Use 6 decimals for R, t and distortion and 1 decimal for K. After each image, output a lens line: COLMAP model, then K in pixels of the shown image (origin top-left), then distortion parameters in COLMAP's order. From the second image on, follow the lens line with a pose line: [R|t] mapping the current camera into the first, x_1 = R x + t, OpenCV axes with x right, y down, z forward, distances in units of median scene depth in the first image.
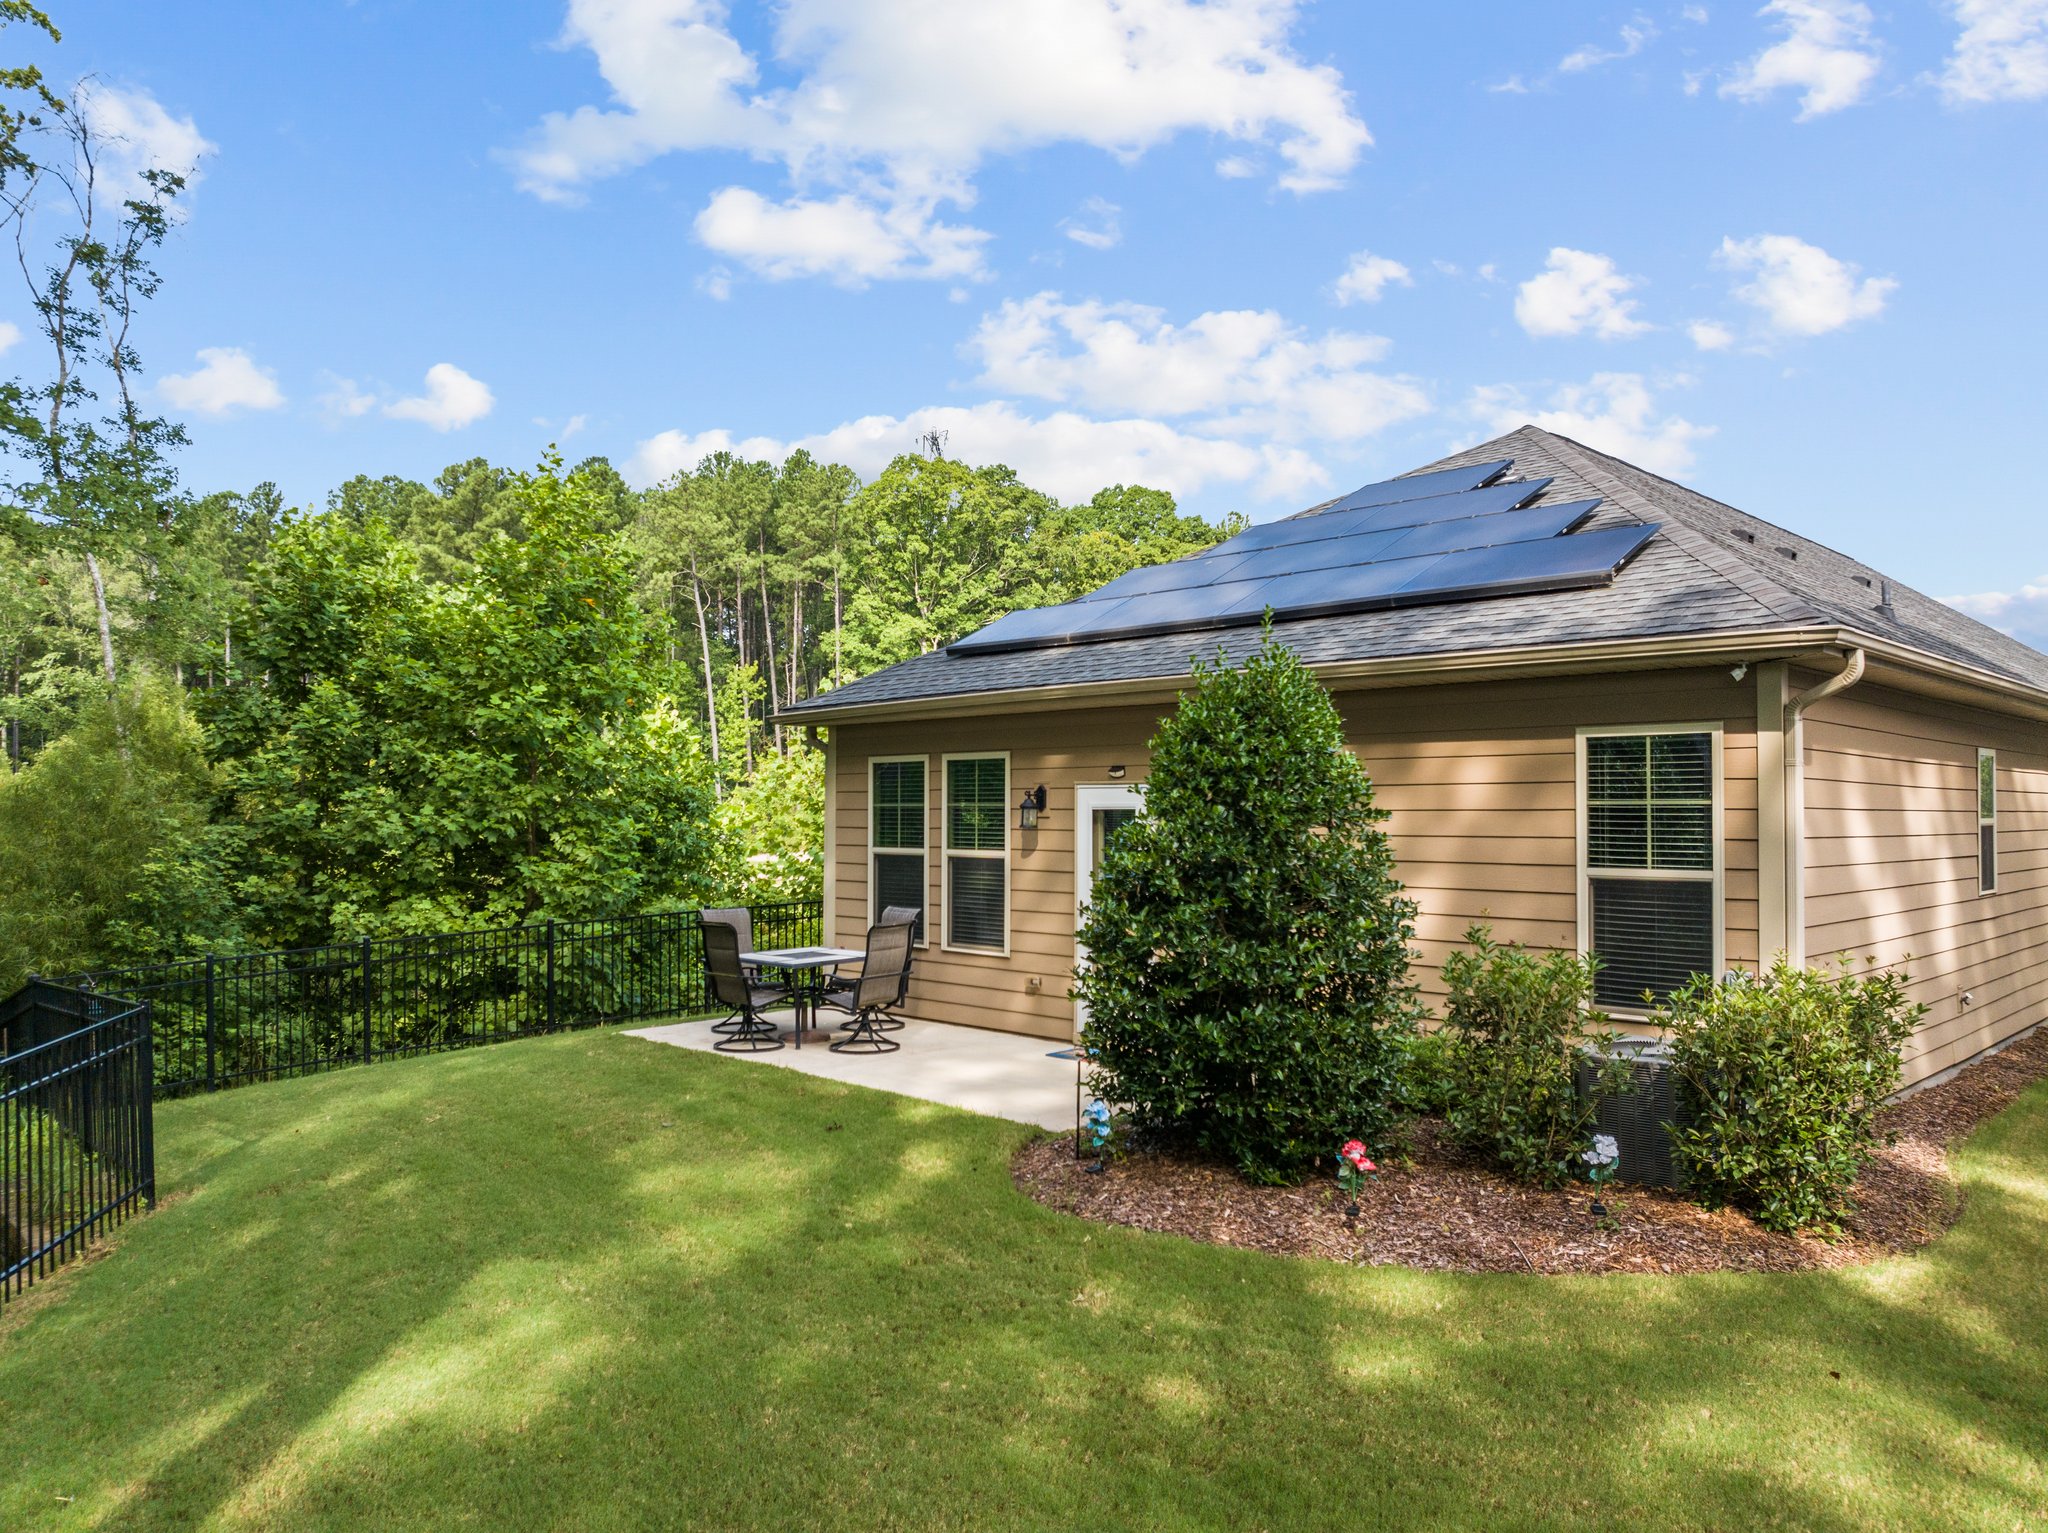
lens RADIAL K [[1438.9, 0, 1036.1], [0, 1438.9, 795.7], [0, 0, 1]] dist [-0.049220, 0.018726]
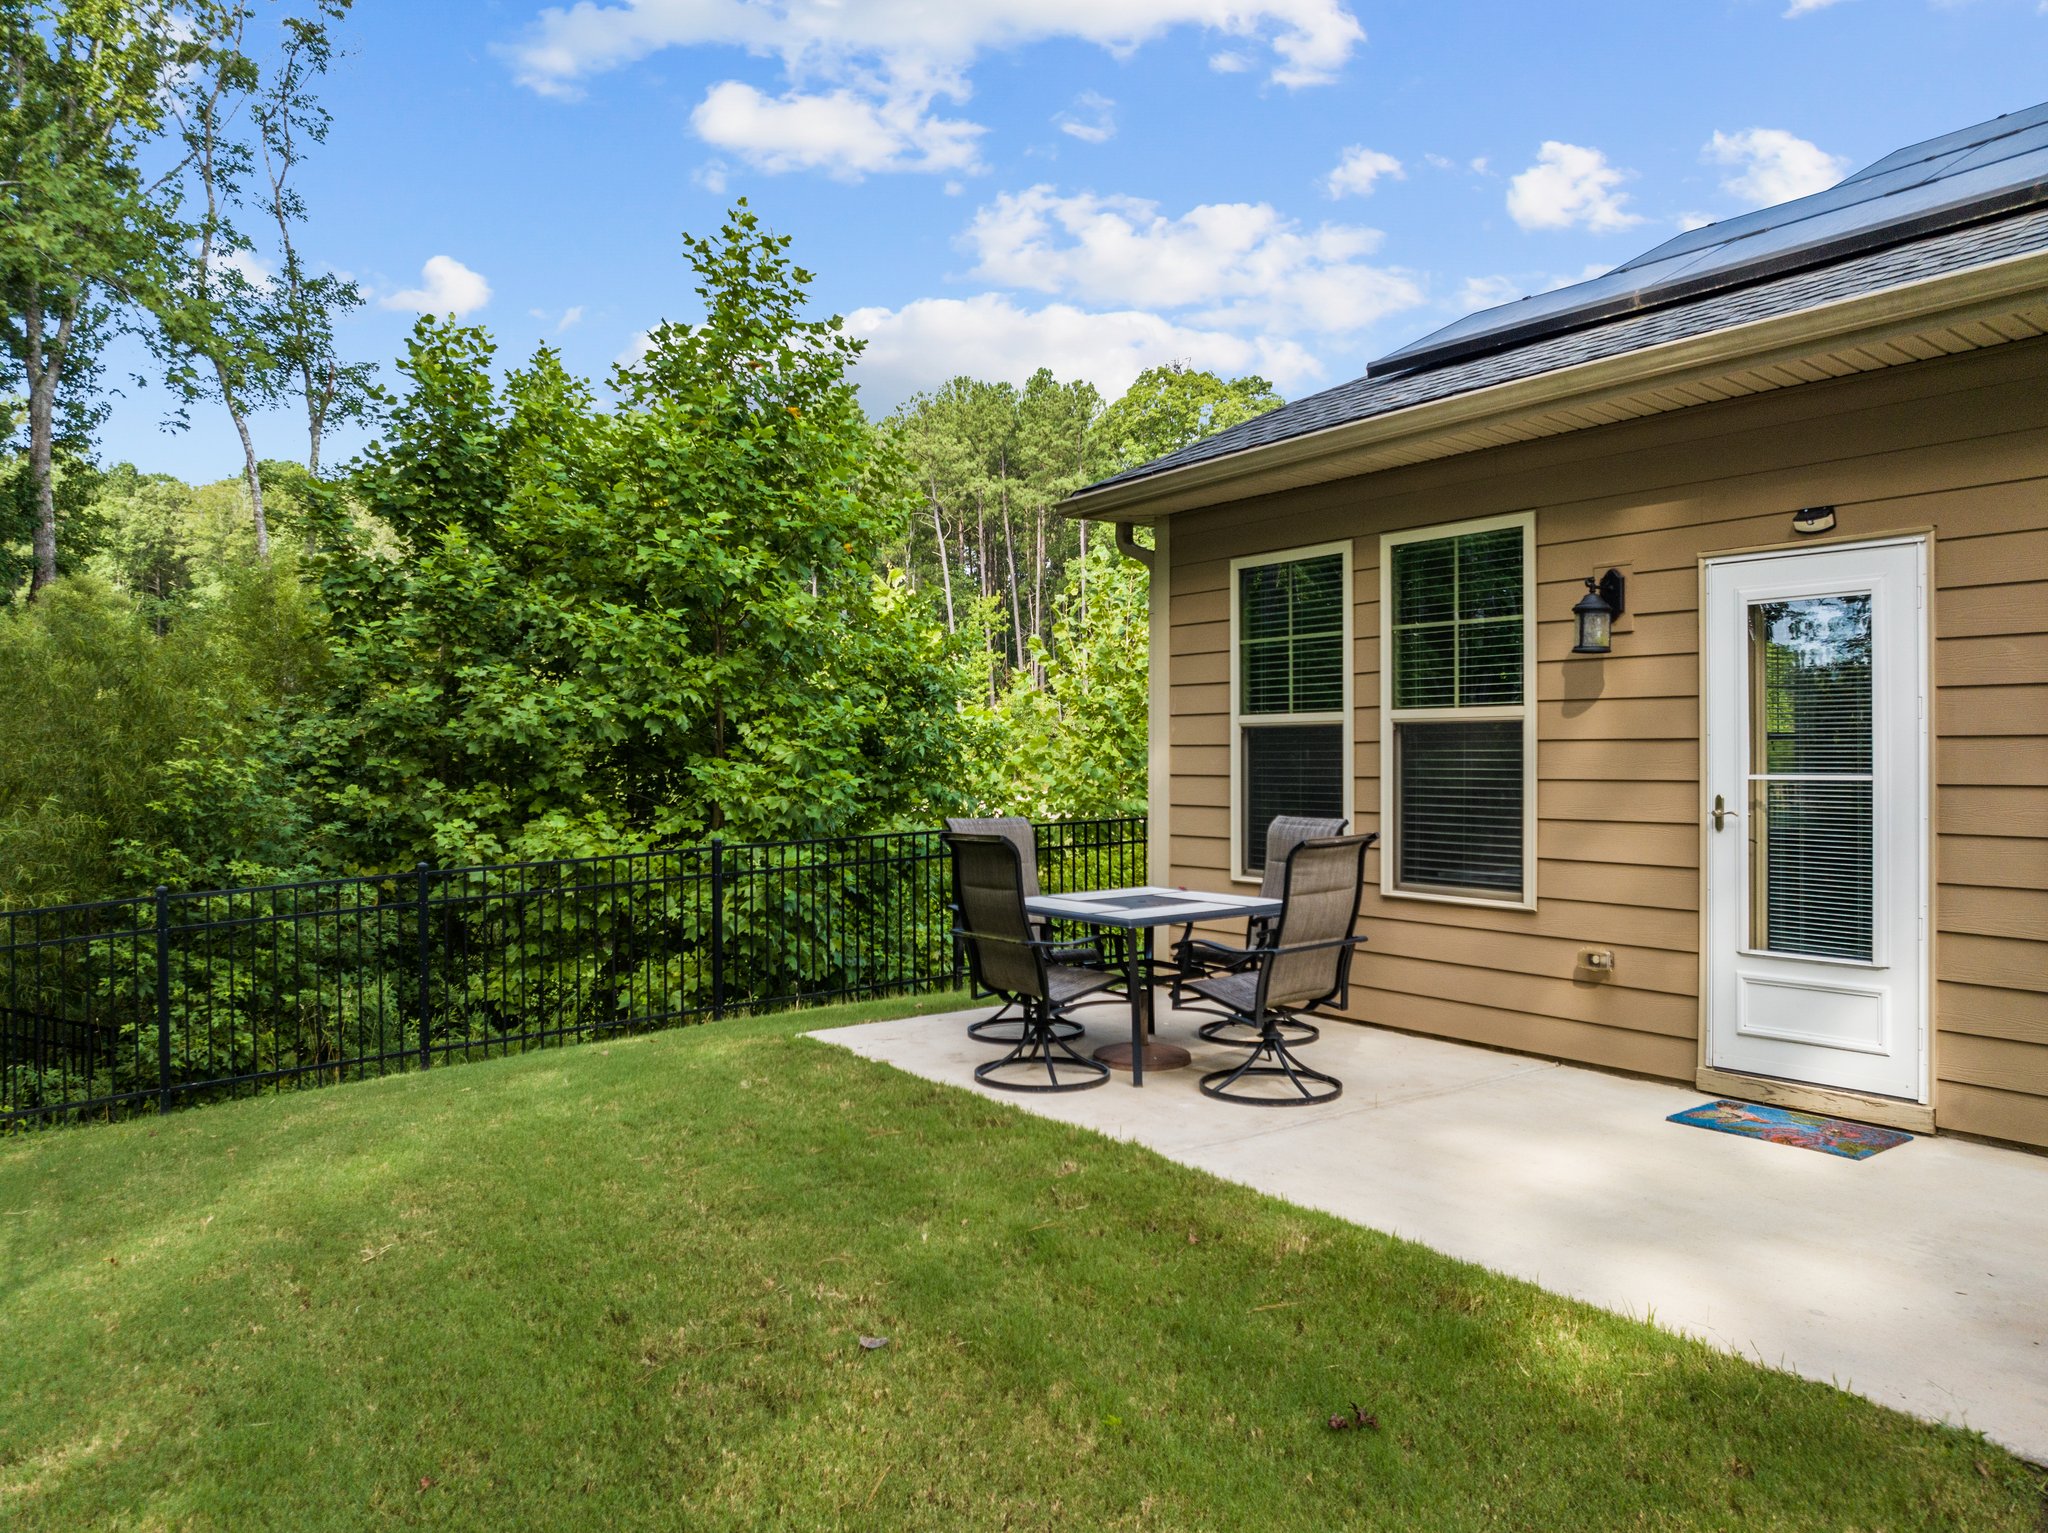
lens RADIAL K [[1438.9, 0, 1021.1], [0, 1438.9, 781.3], [0, 0, 1]] dist [-0.049220, 0.018726]
pose [[0.984731, -0.000266, -0.174082, -0.080337], [0.005148, 0.999606, 0.027596, 0.036882], [0.174006, -0.028070, 0.984344, 0.335861]]
